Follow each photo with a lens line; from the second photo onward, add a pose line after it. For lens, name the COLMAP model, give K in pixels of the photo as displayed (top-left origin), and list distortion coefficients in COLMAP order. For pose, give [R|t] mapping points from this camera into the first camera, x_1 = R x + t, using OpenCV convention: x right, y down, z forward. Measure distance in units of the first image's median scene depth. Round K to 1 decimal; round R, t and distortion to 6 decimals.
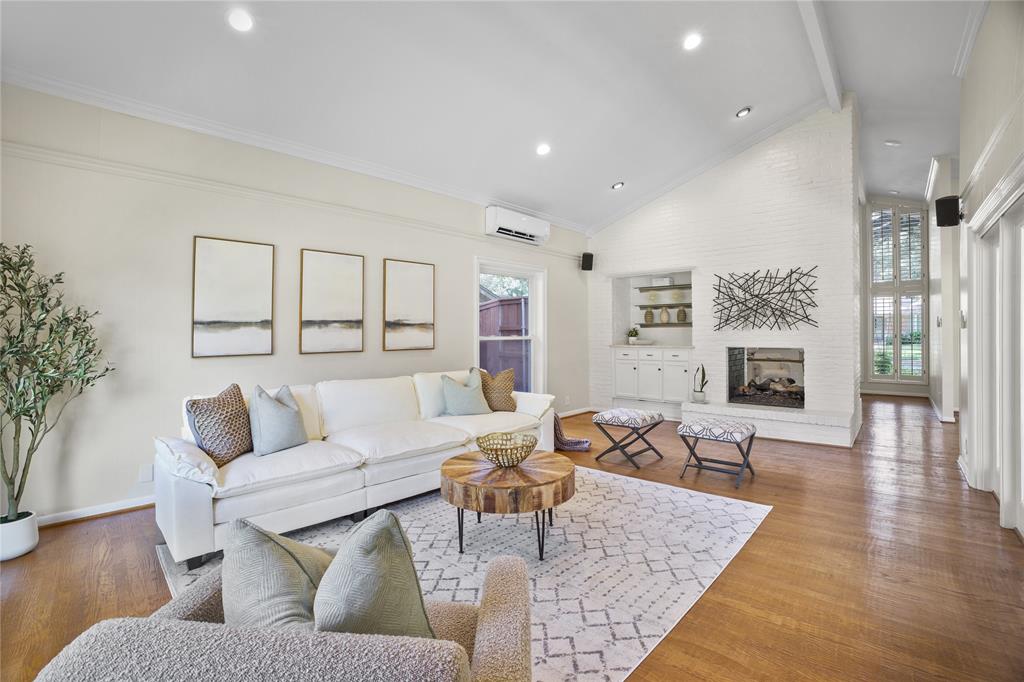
lens RADIAL K [[484.0, 0, 508.8], [0, 484.0, 329.3], [0, 0, 1]] dist [-0.069617, 0.000969]
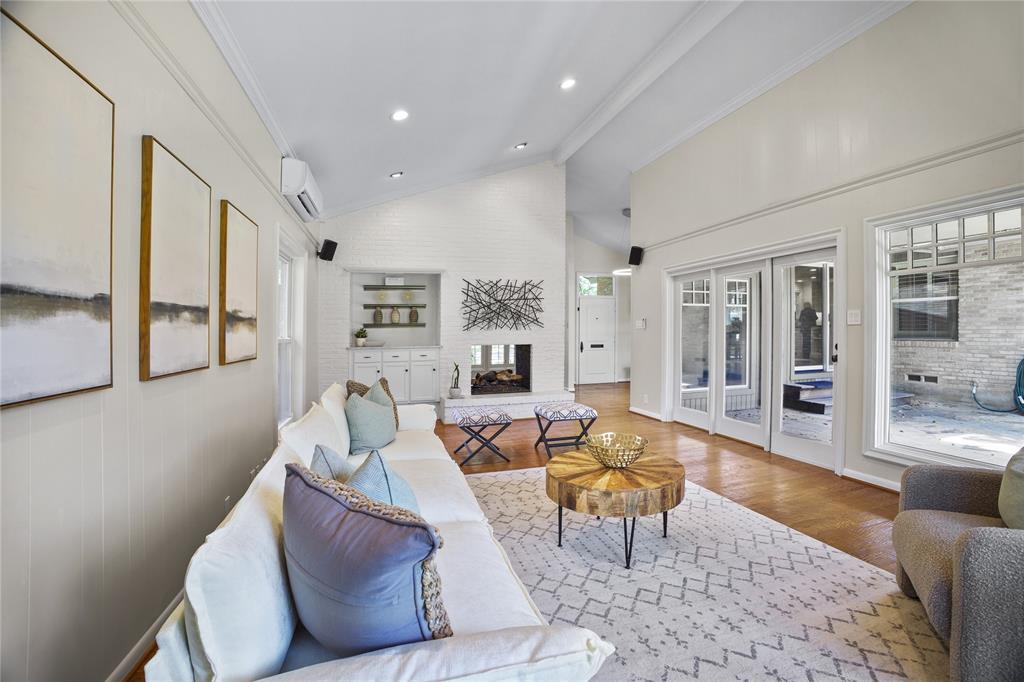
lens RADIAL K [[484.0, 0, 508.8], [0, 484.0, 329.3], [0, 0, 1]] dist [-0.069617, 0.000969]
pose [[0.508009, 0.004250, 0.861341, -0.490964], [0.004416, 0.999962, -0.007538, 0.009005], [-0.861340, 0.007633, 0.507971, 0.363478]]
